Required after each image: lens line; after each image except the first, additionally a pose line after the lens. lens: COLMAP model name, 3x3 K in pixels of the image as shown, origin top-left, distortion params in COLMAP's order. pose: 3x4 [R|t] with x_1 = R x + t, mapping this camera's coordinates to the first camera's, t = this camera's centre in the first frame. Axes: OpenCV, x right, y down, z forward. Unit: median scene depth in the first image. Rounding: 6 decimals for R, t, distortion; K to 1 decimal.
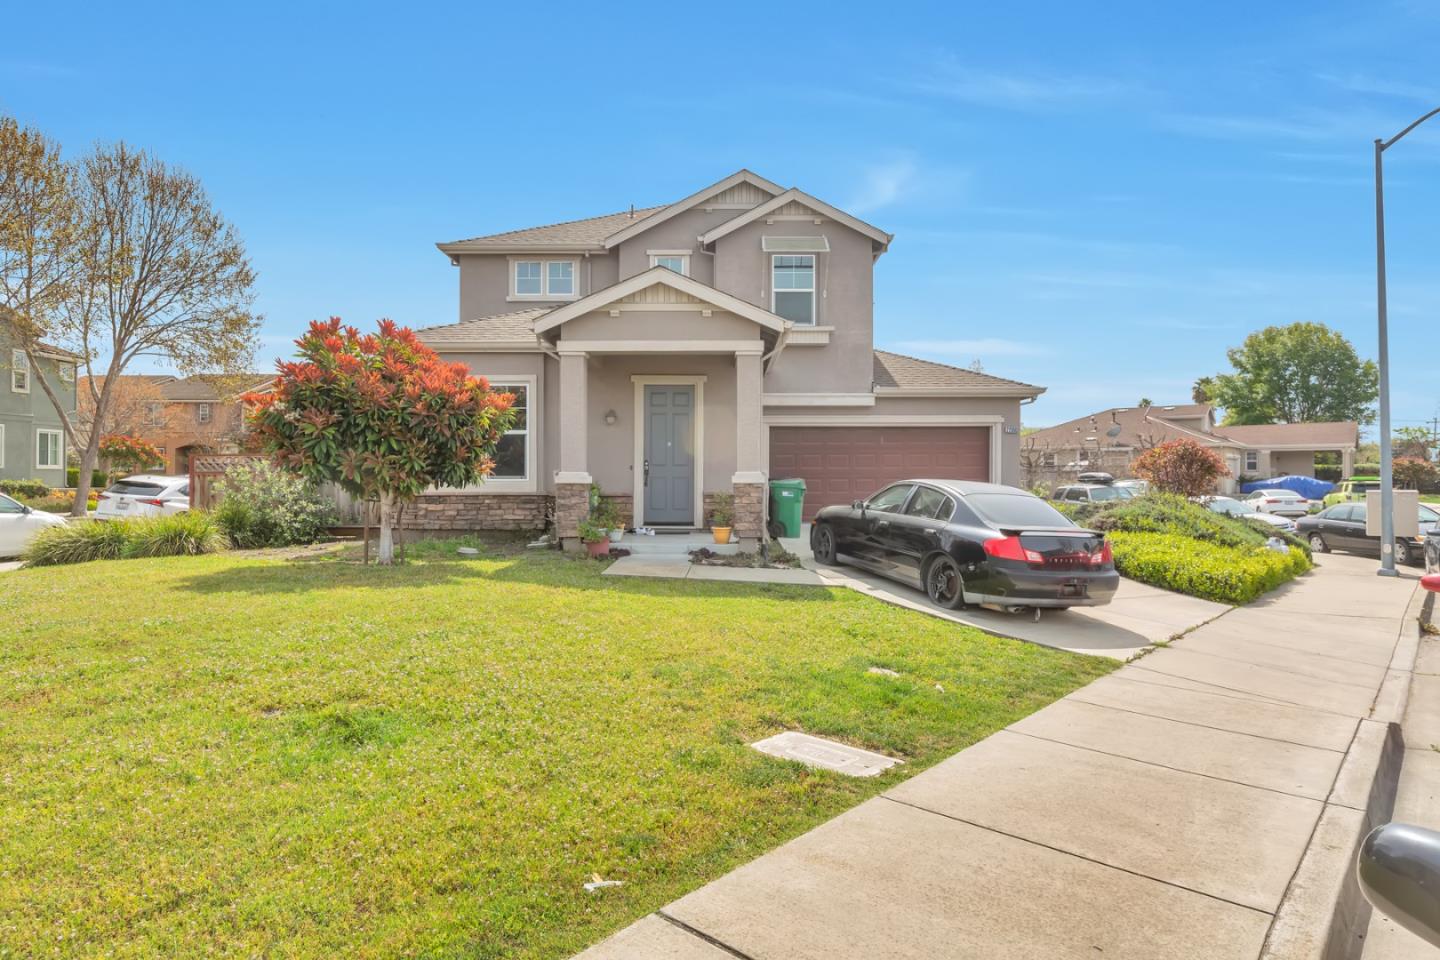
lens RADIAL K [[799.9, 0, 749.4], [0, 799.9, 472.9], [0, 0, 1]] dist [0.002243, 0.000288]
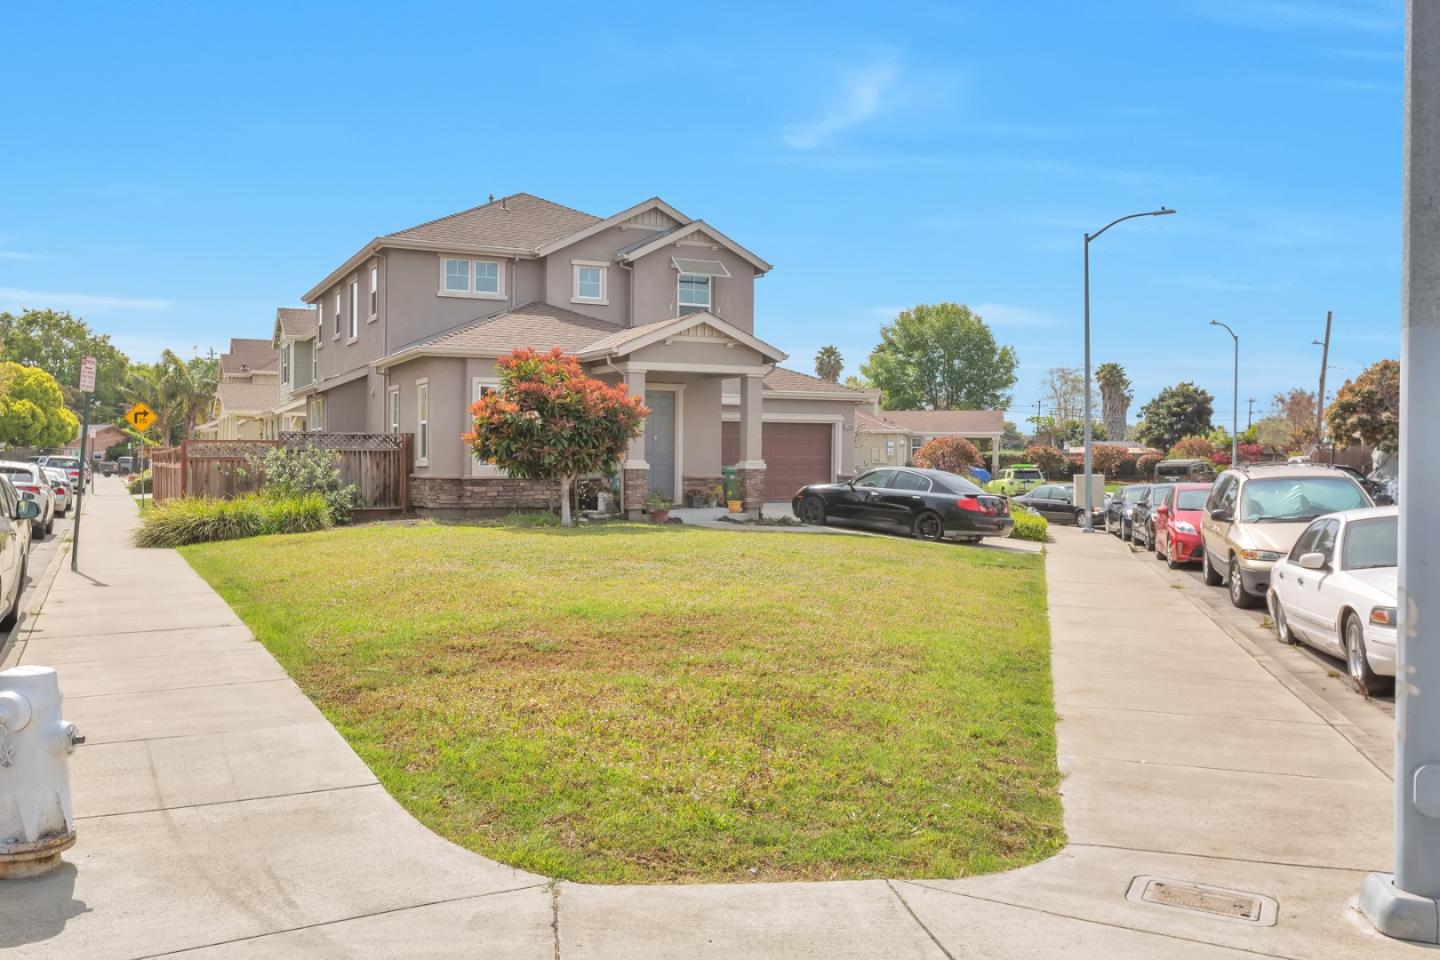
lens RADIAL K [[1114.4, 0, 720.0], [0, 1114.4, 480.0], [0, 0, 1]] dist [-0.002889, -0.000777]
pose [[0.907239, -0.003259, 0.420603, -0.592902], [-0.005518, 0.999792, 0.019650, -0.003843], [-0.420580, -0.020149, 0.907032, -0.497873]]
